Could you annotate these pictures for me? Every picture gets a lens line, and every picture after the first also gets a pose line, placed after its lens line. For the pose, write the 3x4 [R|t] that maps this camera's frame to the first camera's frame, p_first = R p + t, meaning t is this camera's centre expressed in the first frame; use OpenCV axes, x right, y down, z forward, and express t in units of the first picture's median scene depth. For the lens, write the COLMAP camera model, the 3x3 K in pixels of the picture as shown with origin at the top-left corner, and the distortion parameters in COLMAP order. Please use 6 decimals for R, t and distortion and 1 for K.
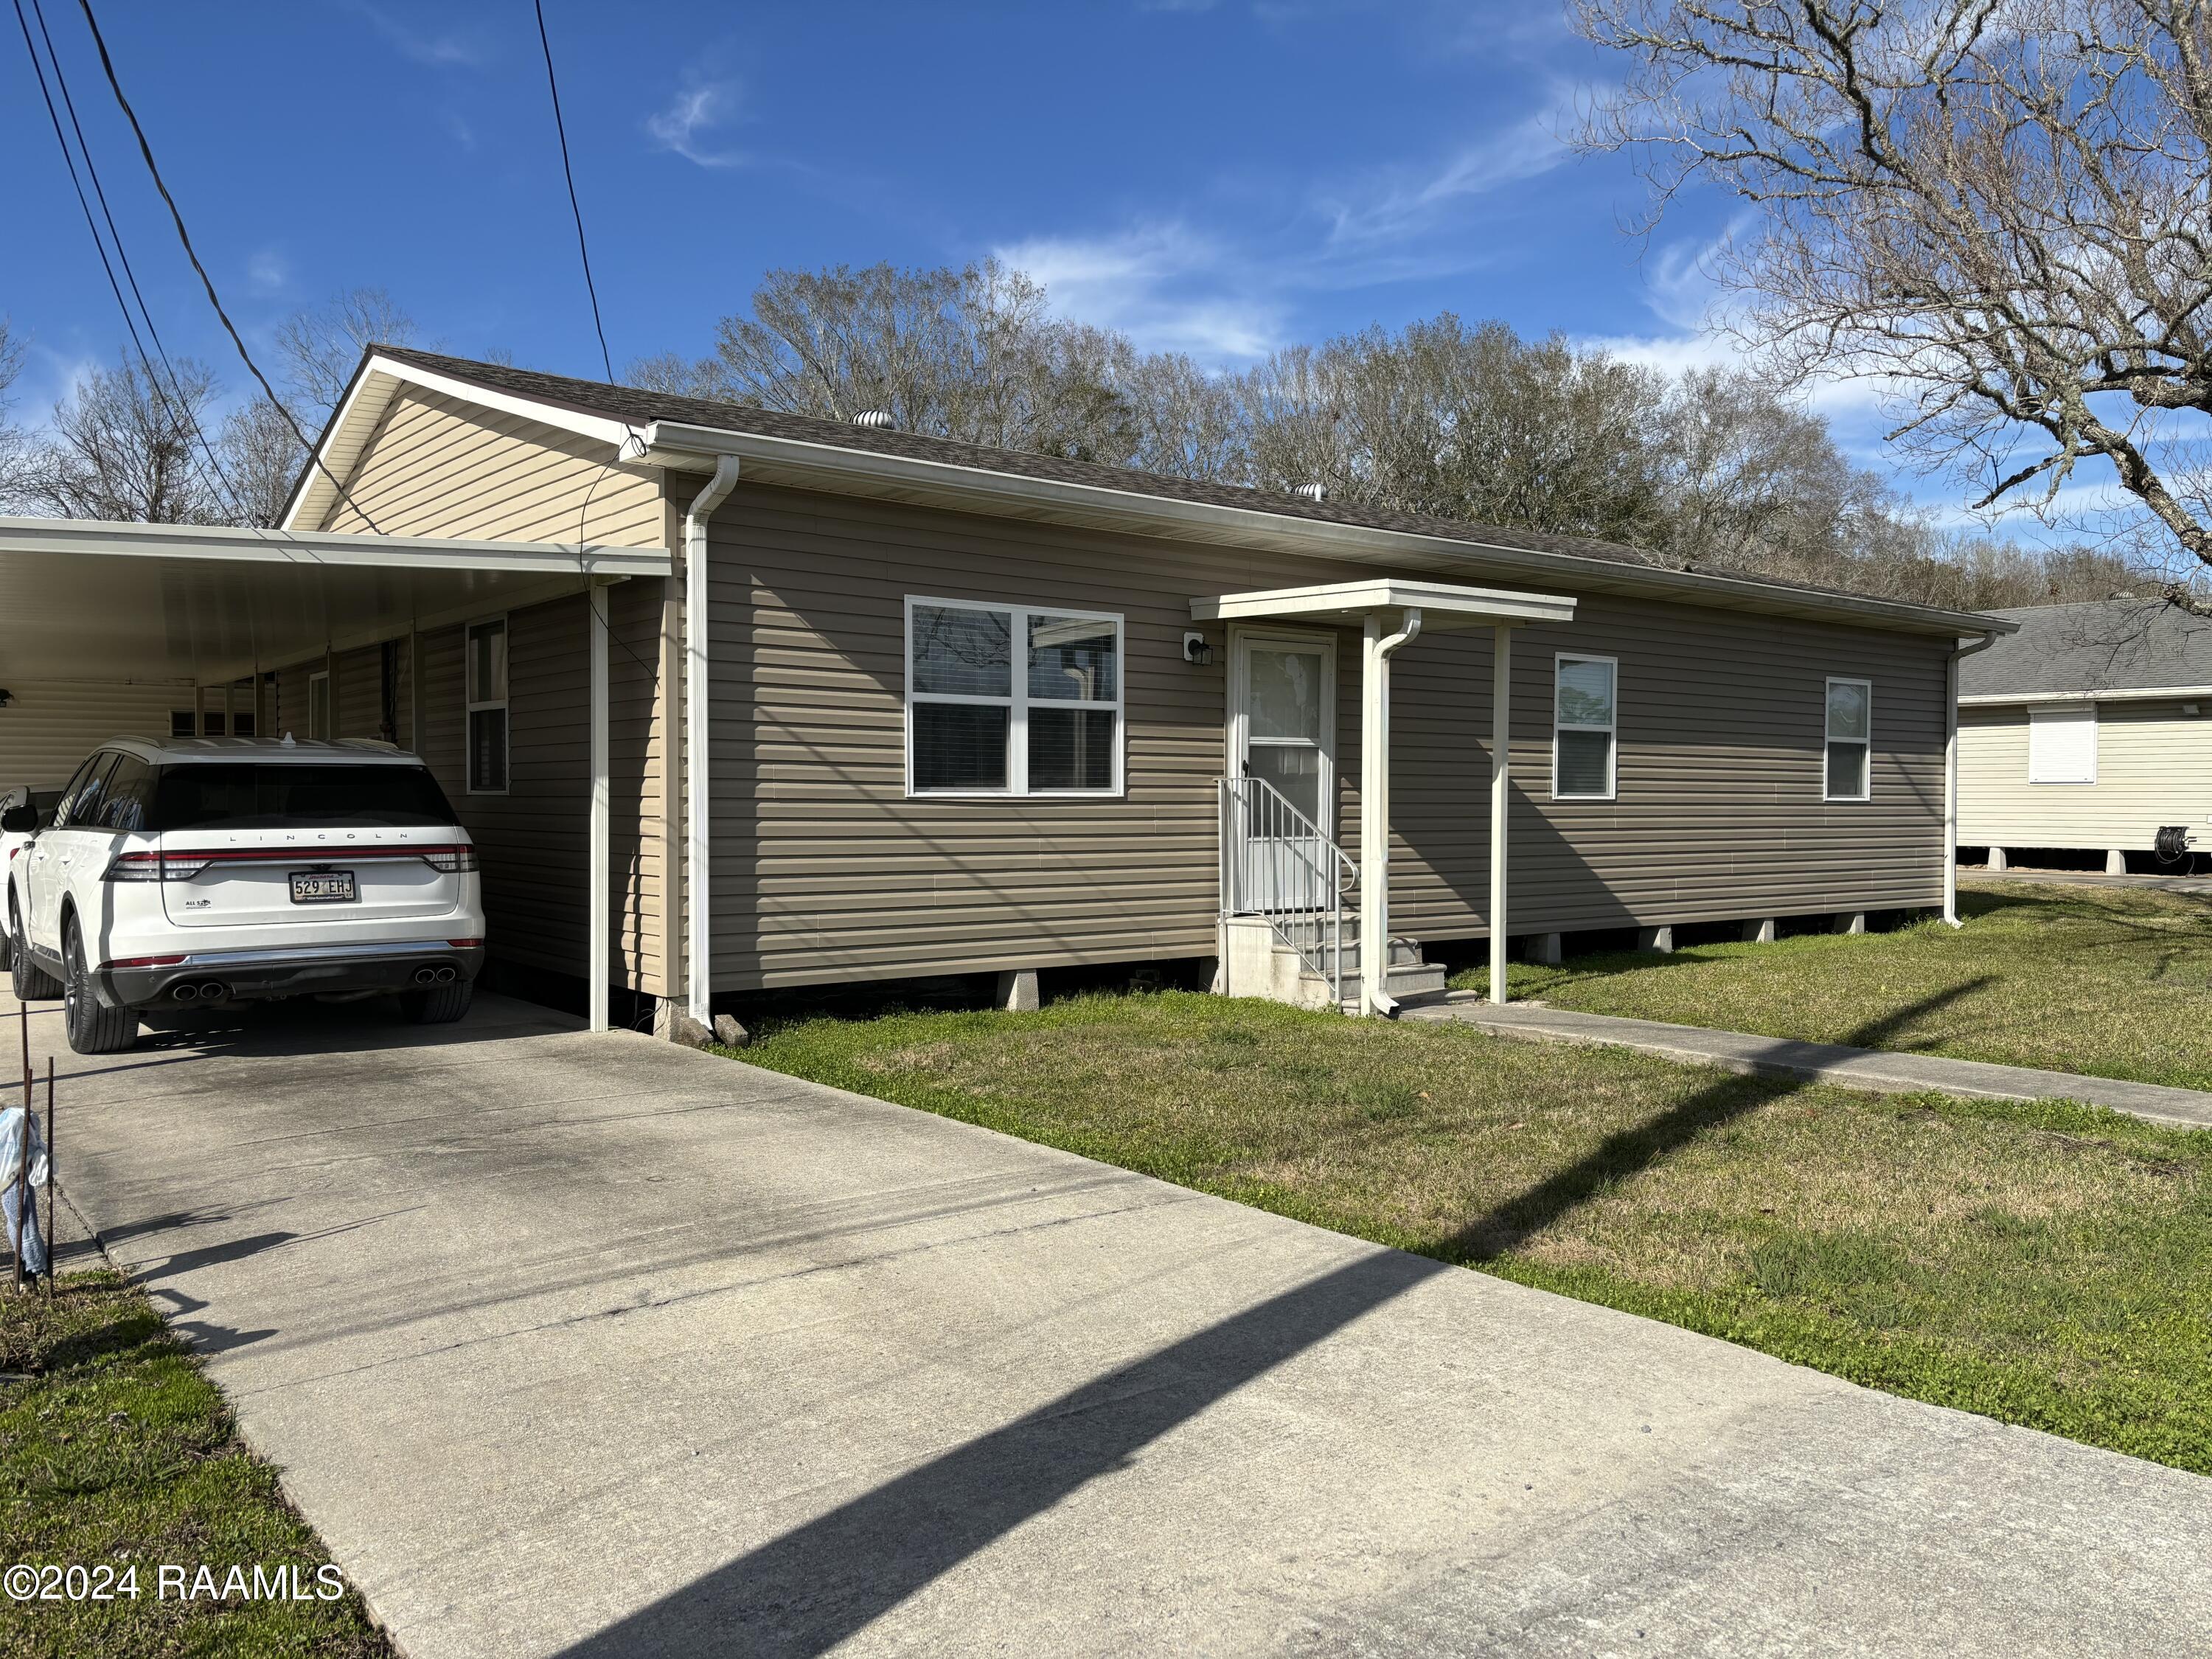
lens RADIAL K [[1652.6, 0, 1102.0], [0, 1652.6, 843.3], [0, 0, 1]] dist [0.107241, -0.286764]
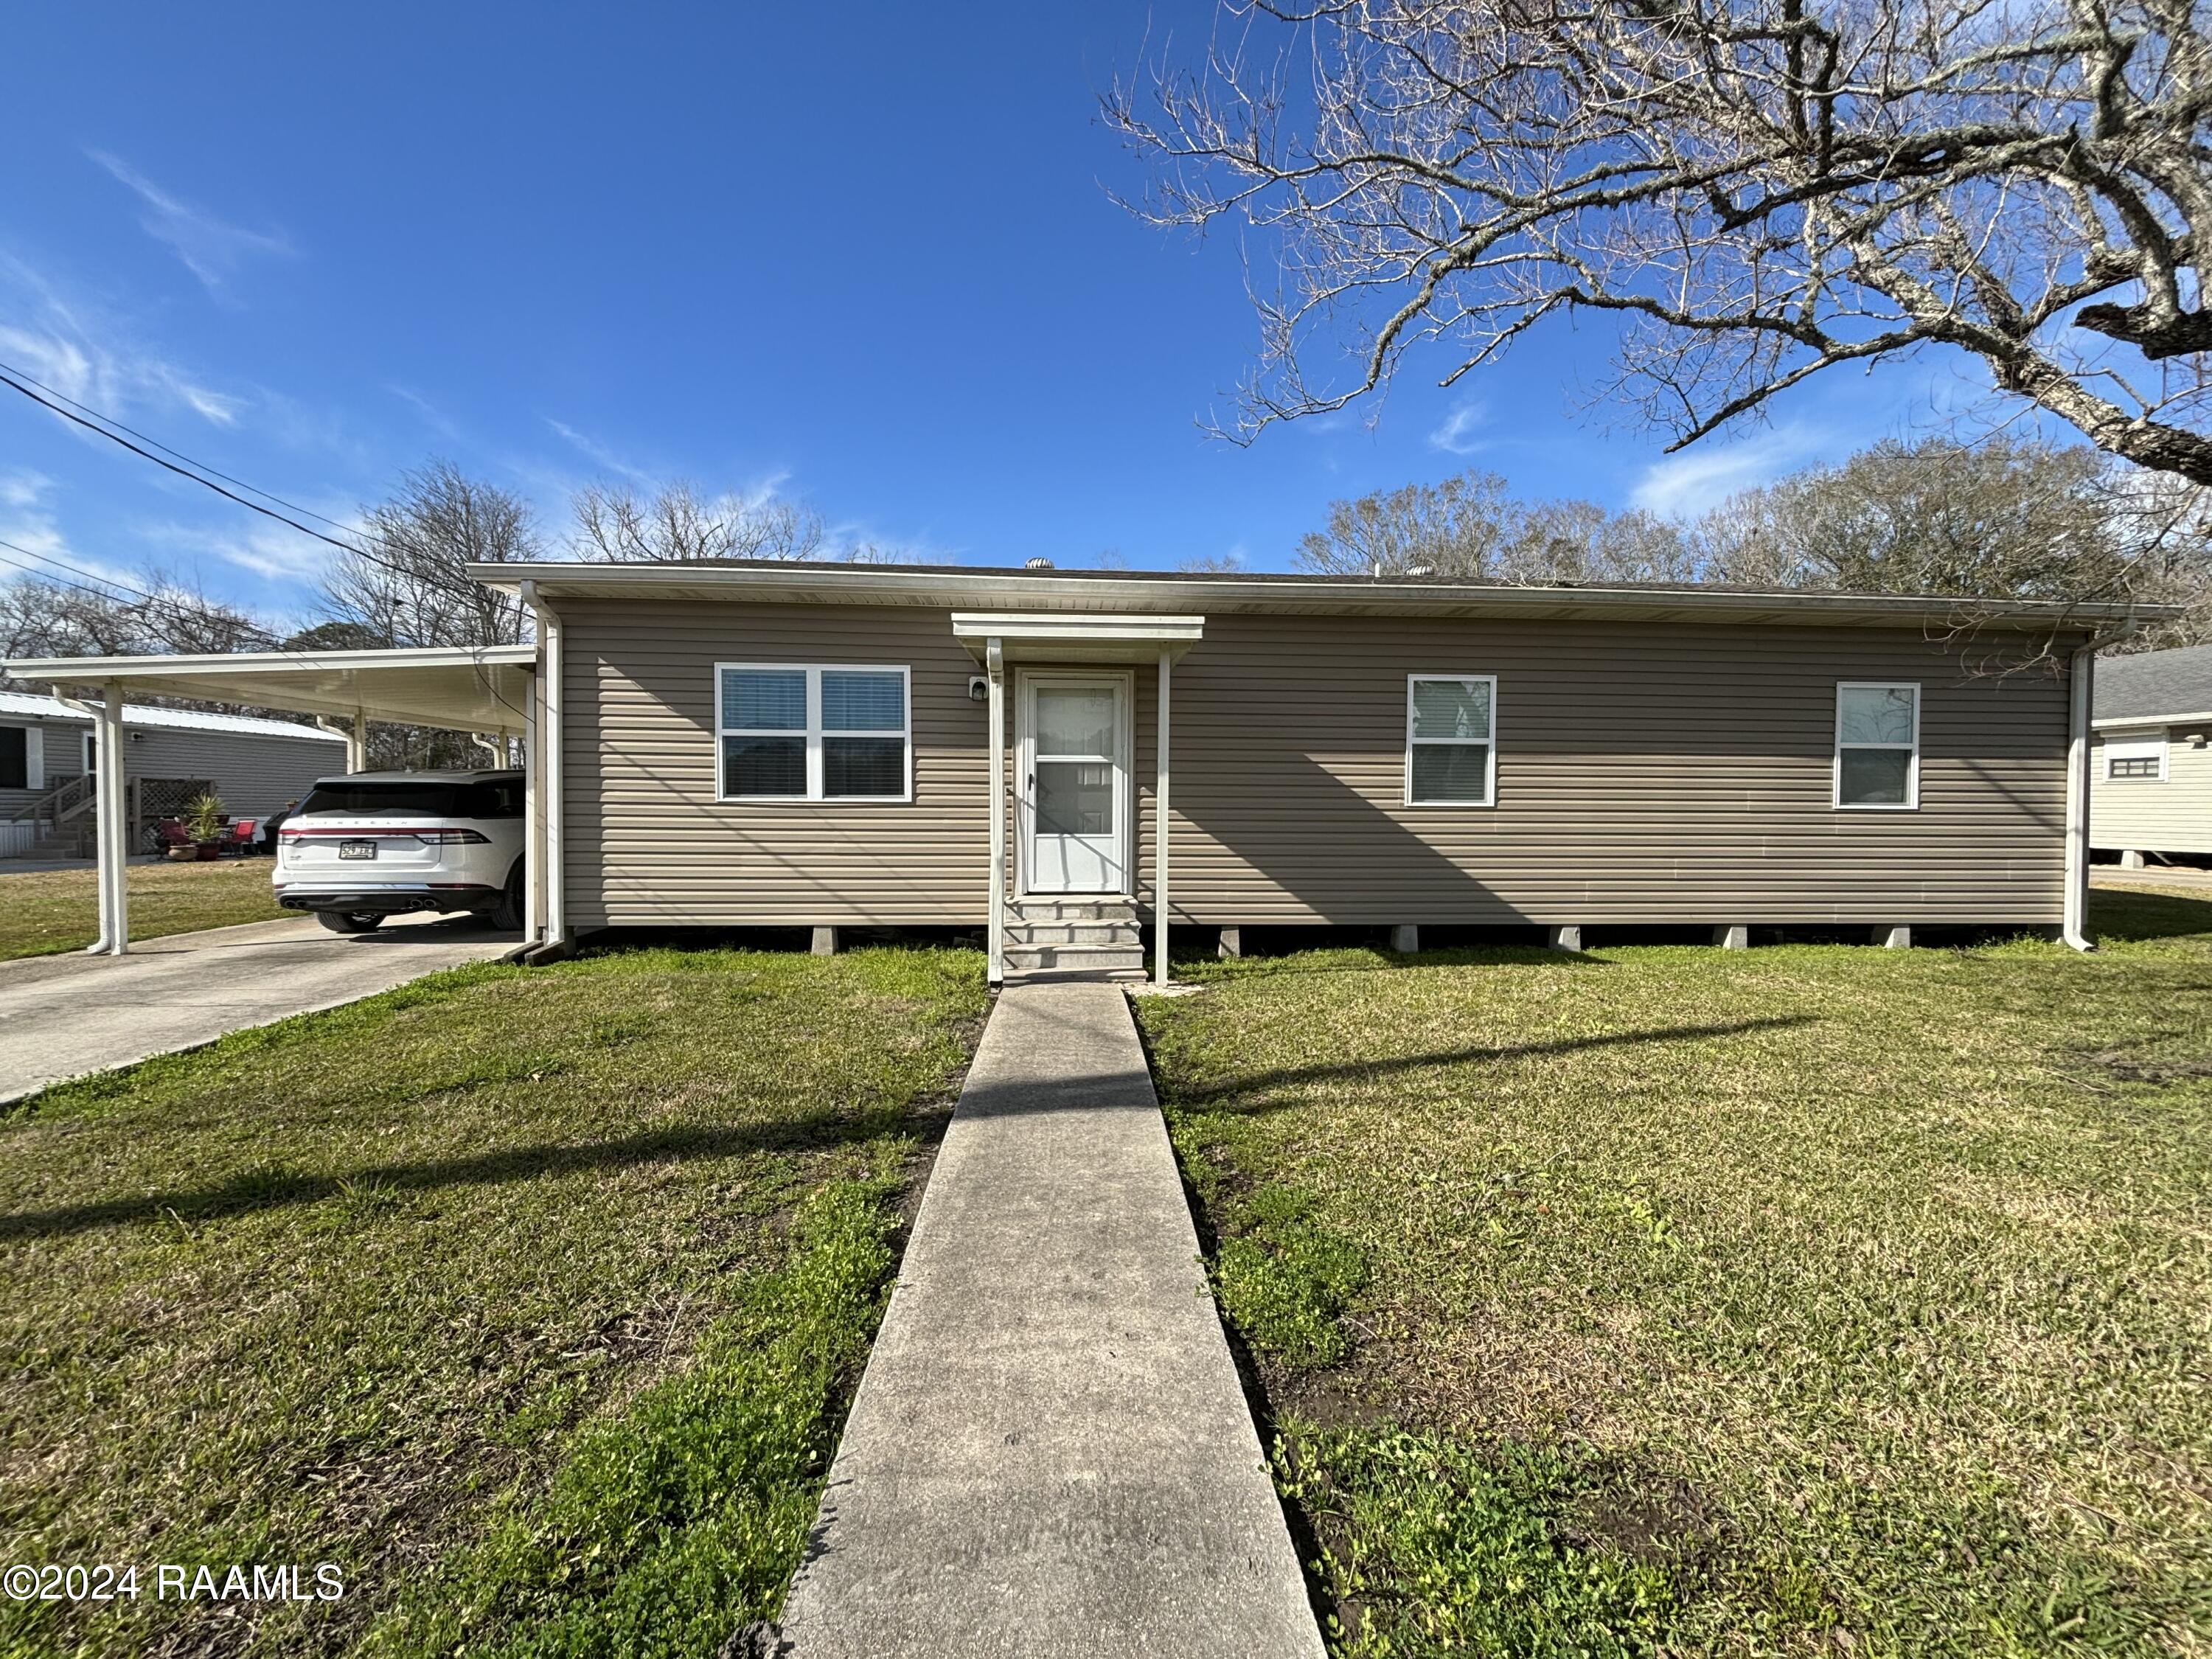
lens RADIAL K [[892.7, 0, 1108.3], [0, 892.7, 824.2], [0, 0, 1]] dist [-0.000158, -0.000809]
pose [[0.831781, 0.016184, -0.554869, 0.498761], [-0.018453, 0.999829, 0.001499, -0.012808], [0.554798, 0.008993, 0.831937, 0.444689]]
